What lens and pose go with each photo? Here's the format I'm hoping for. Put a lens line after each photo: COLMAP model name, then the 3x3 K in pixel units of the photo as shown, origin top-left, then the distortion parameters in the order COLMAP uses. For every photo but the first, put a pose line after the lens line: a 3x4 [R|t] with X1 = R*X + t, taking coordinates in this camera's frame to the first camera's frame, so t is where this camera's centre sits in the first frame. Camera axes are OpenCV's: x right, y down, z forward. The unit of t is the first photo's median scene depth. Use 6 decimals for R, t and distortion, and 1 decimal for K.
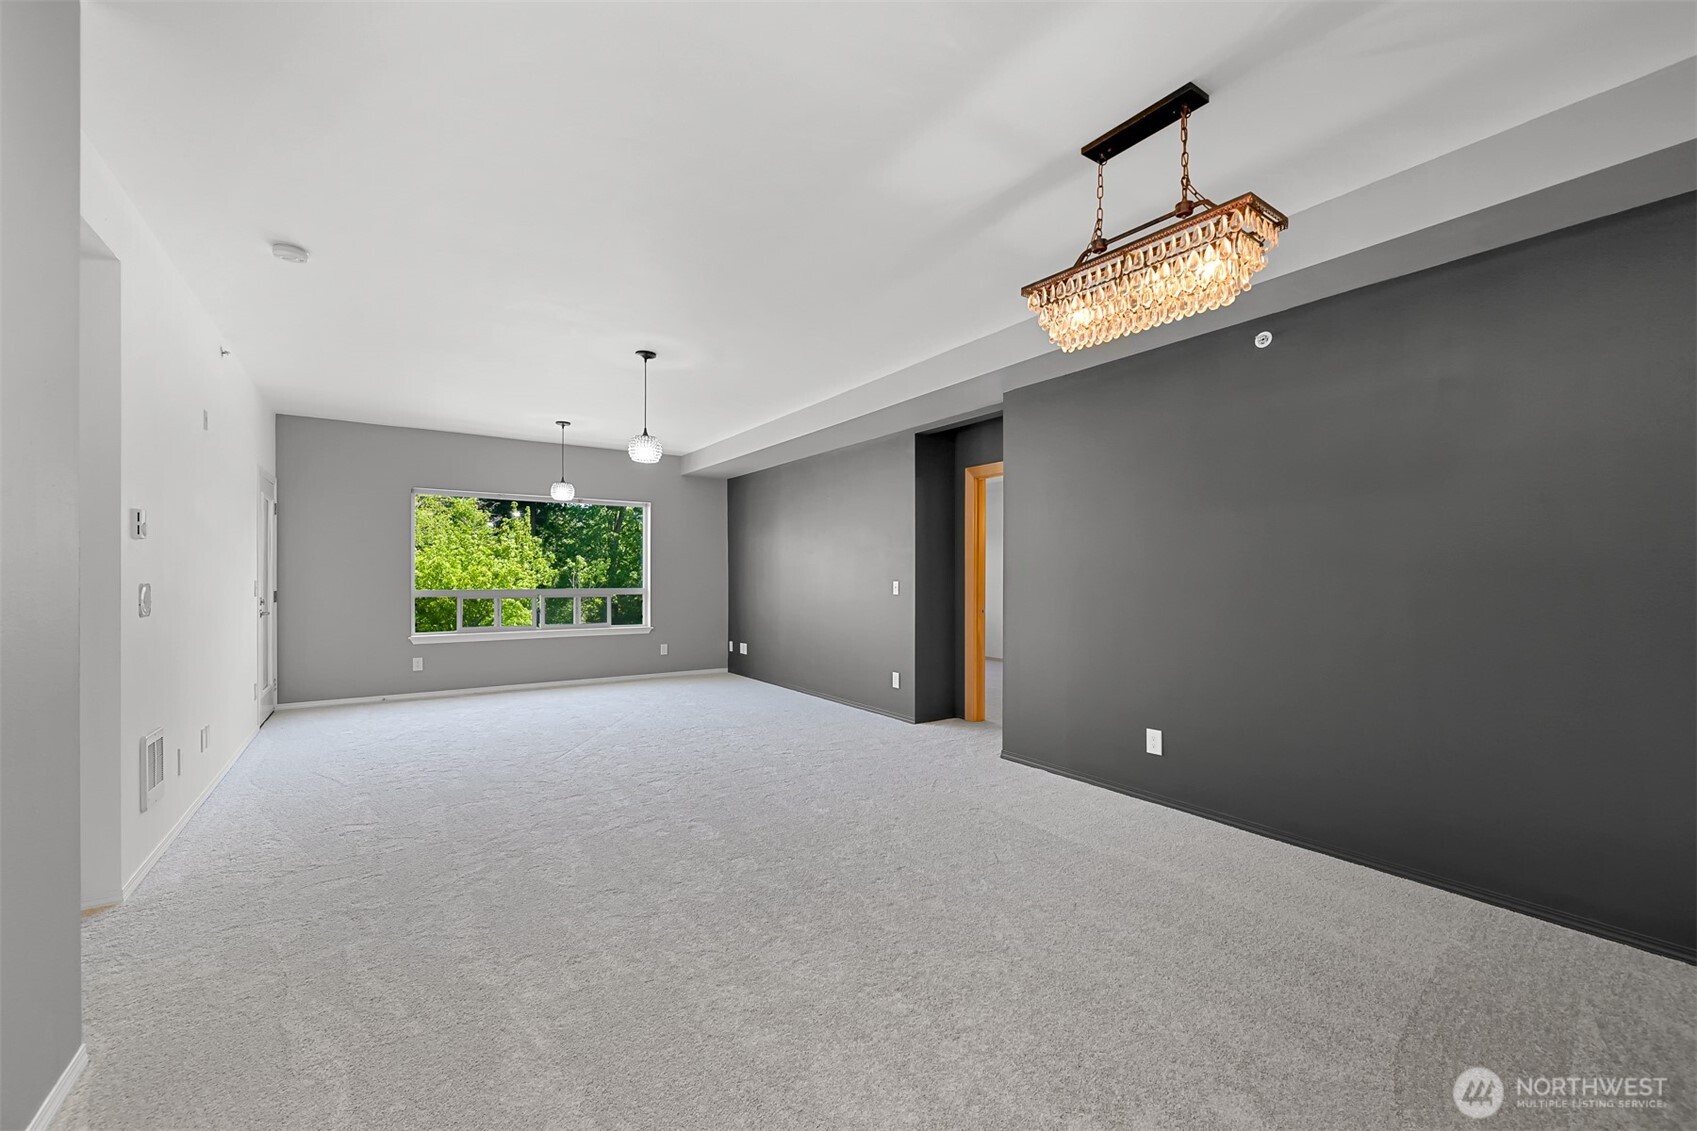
lens RADIAL K [[675.8, 0, 850.8], [0, 675.8, 574.6], [0, 0, 1]] dist [-0.000434, 0.000016]
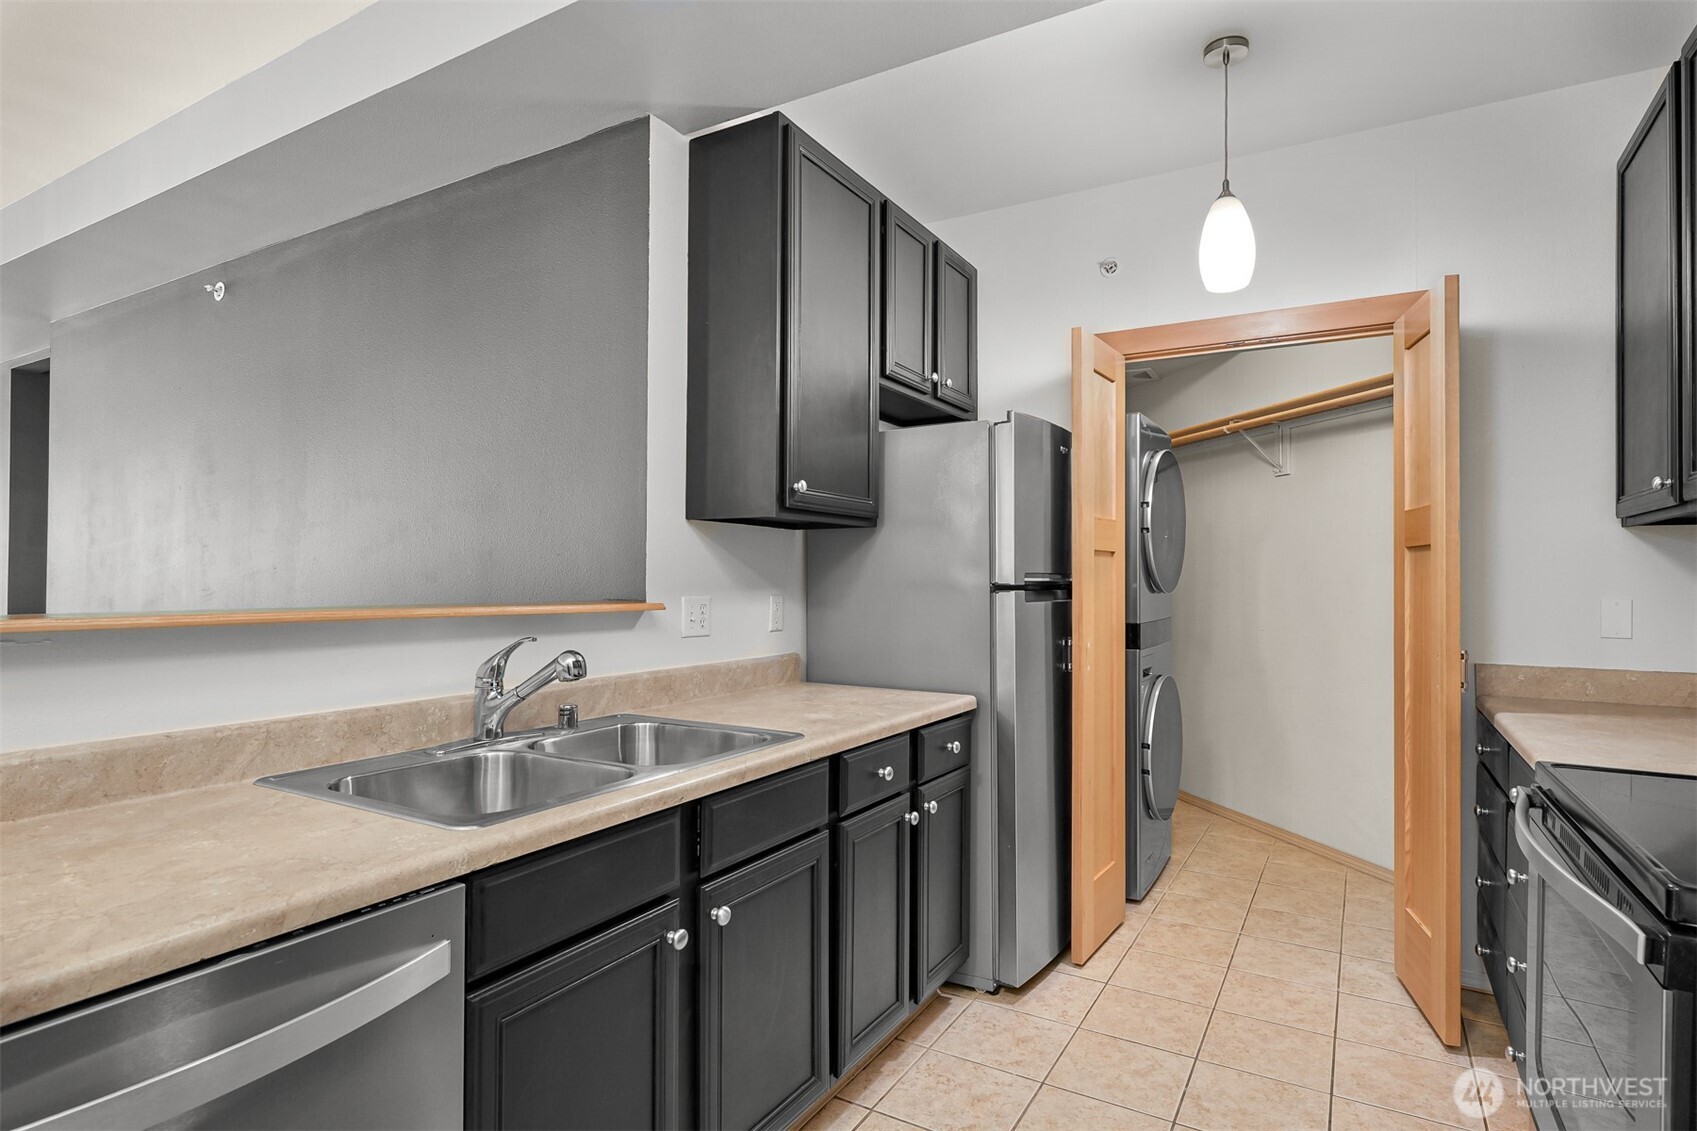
lens RADIAL K [[874.9, 0, 845.8], [0, 874.9, 569.2], [0, 0, 1]] dist [0.000656, -0.000517]
pose [[0.909212, 0.009341, 0.416229, 0.418189], [-0.005827, 0.999936, -0.009712, -0.000089], [-0.416294, 0.006405, 0.909208, -0.143484]]
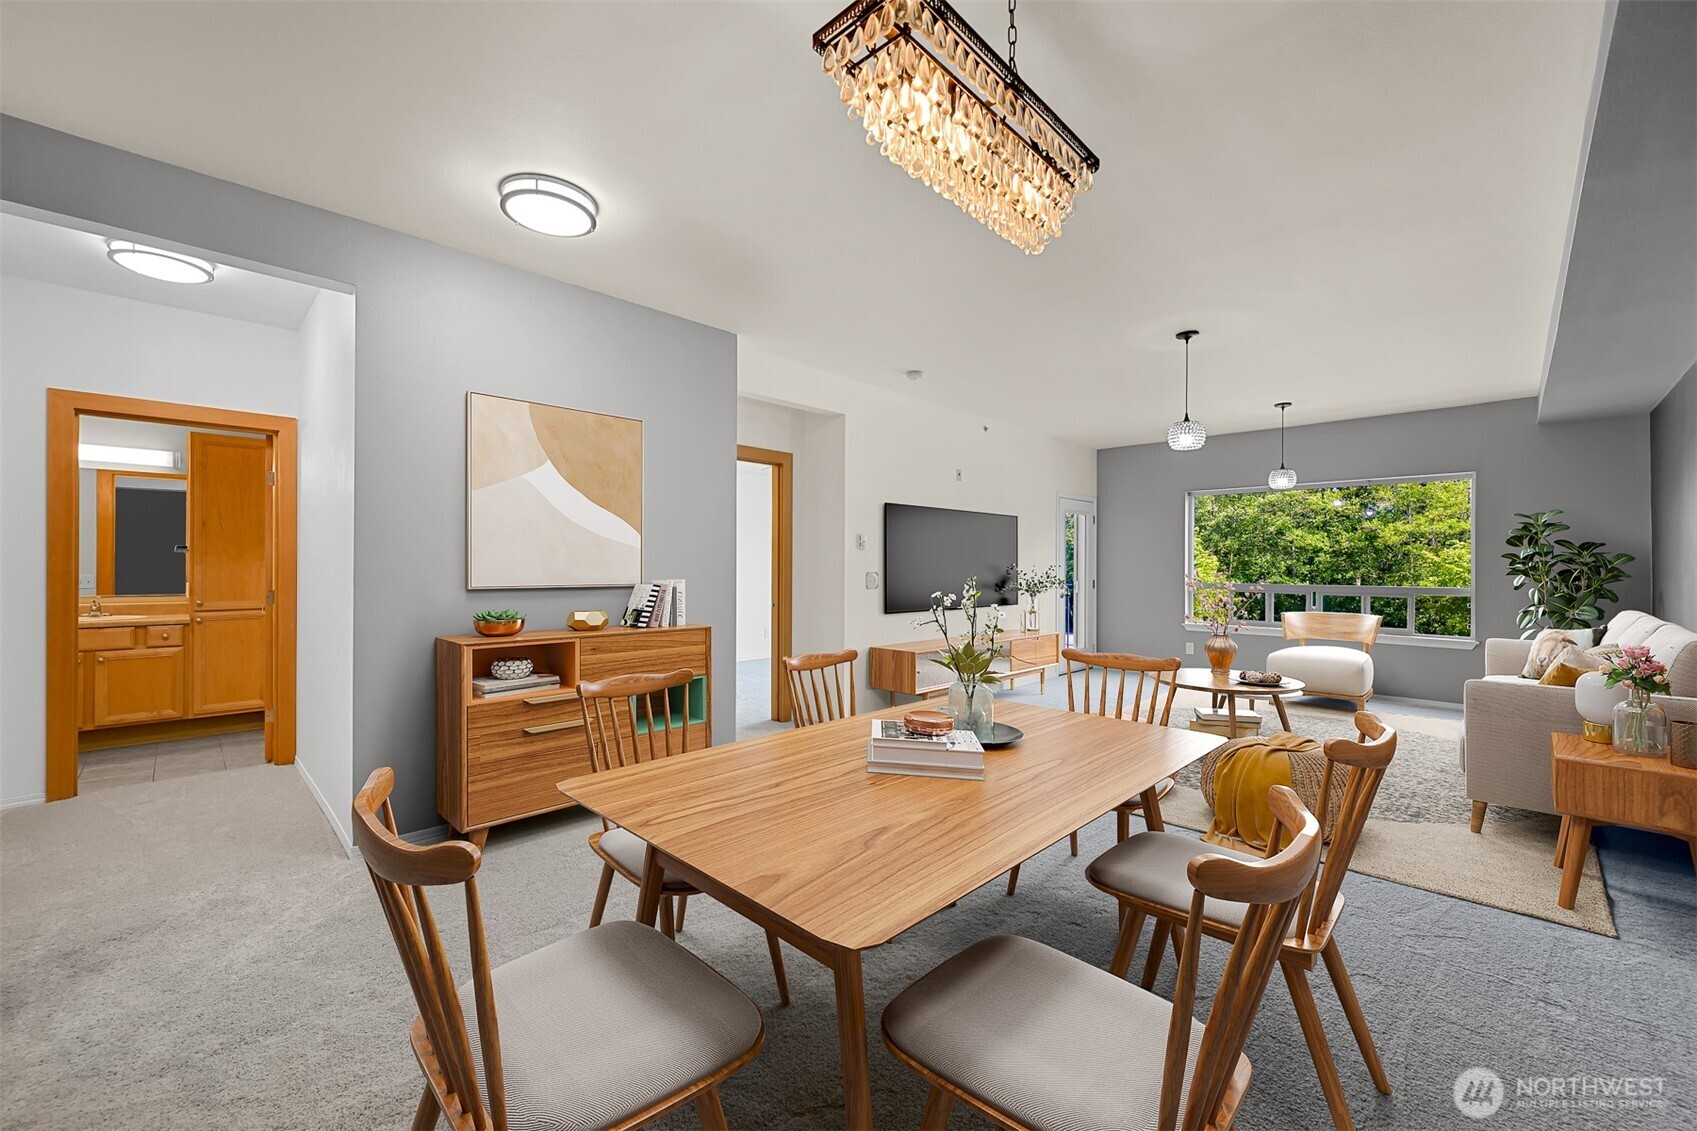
lens RADIAL K [[674.2, 0, 860.4], [0, 674.2, 566.1], [0, 0, 1]] dist [0.000443, -0.000003]
pose [[0.198299, -0.000401, -0.980142, 0.350672], [-0.003042, 0.999995, -0.001025, -0.001250], [0.980137, 0.003184, 0.198297, 0.244919]]
